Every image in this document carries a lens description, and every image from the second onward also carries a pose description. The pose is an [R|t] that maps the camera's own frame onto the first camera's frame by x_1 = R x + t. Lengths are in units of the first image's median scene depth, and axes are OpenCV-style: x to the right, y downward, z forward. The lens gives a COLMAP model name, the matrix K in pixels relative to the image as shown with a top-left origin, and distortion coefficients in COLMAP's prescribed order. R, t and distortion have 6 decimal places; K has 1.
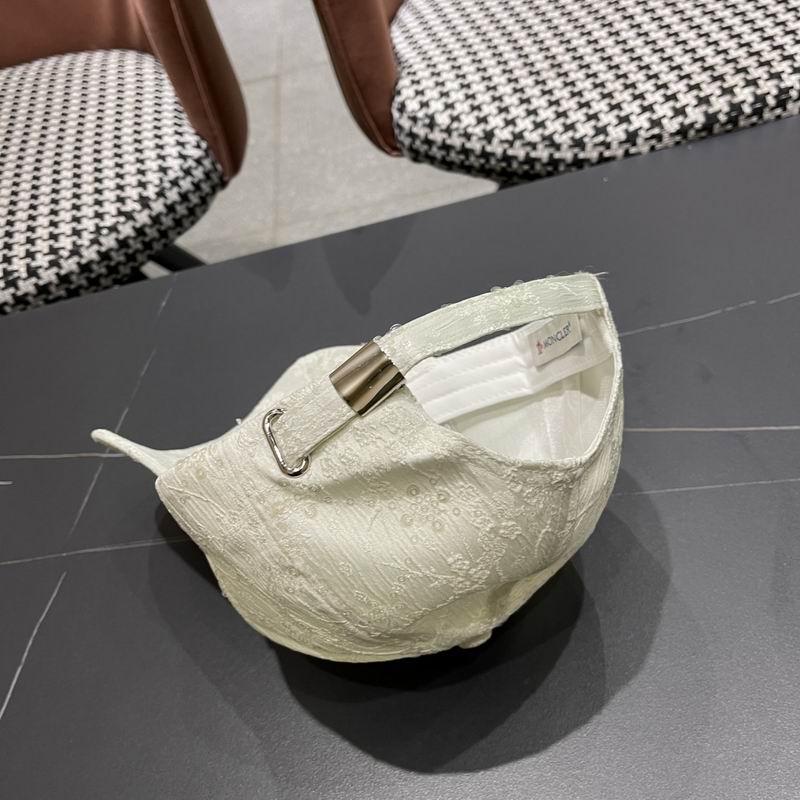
lens RADIAL K [[823.6, 0, 402.9], [0, 823.6, 408.1], [0, 0, 1]] dist [0.015151, 0.000000]
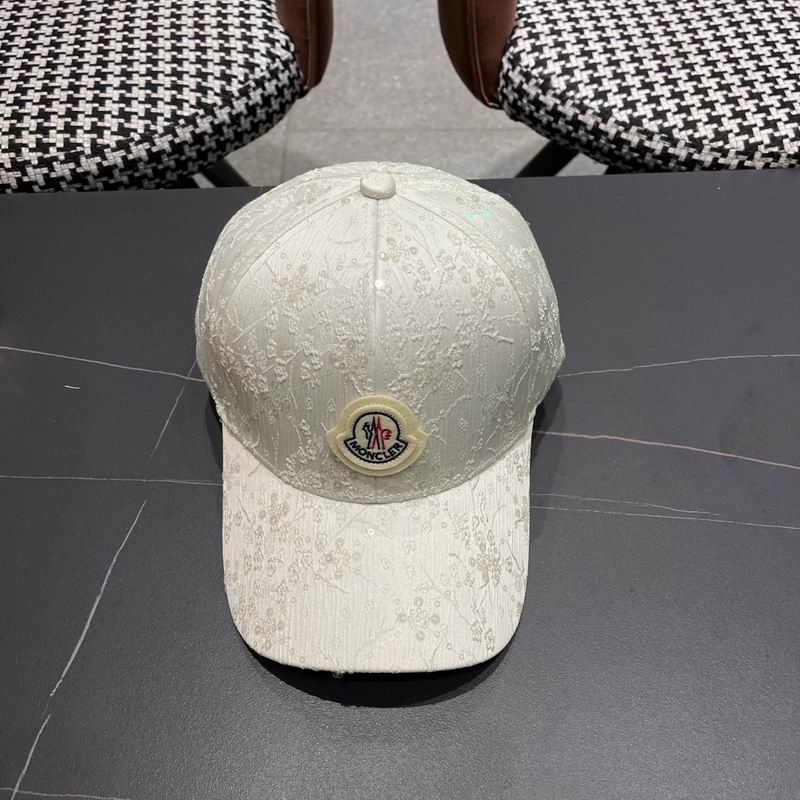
lens RADIAL K [[823.6, 0, 414.6], [0, 823.6, 405.7], [0, 0, 1]] dist [0.015151, 0.000000]
pose [[0.974628, 0.177982, 0.135731, -0.179292], [-0.189556, 0.978795, 0.077642, -0.025694], [-0.119034, -0.101401, 0.987699, 0.032080]]
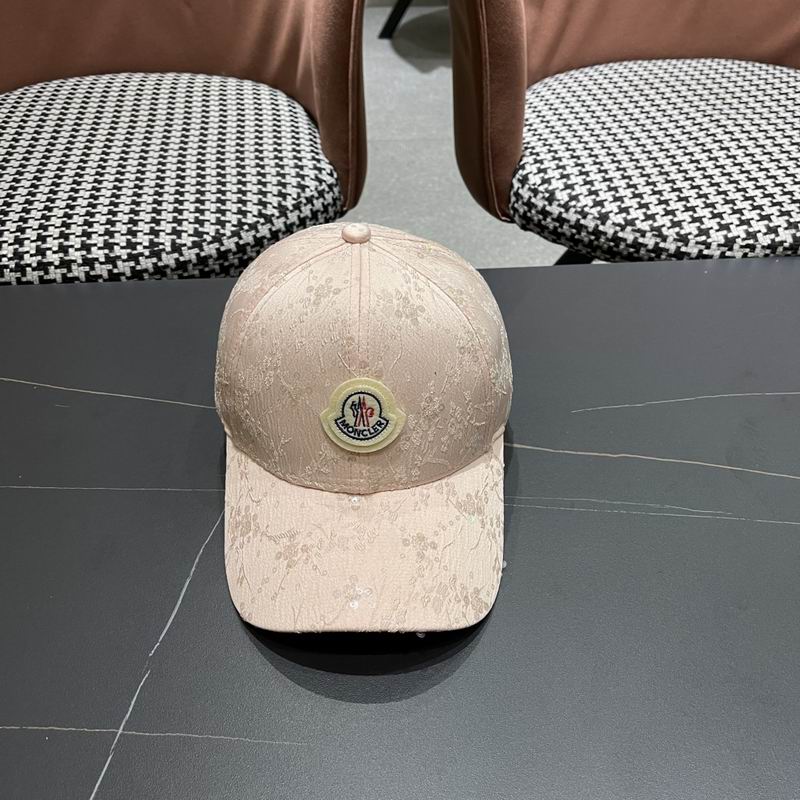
lens RADIAL K [[823.6, 0, 398.2], [0, 823.6, 402.9], [0, 0, 1]] dist [0.015151, 0.000000]
pose [[0.977582, 0.193377, 0.083296, -0.212899], [-0.181902, 0.974893, -0.128433, 0.115859], [-0.106041, 0.110402, 0.988214, -0.070052]]
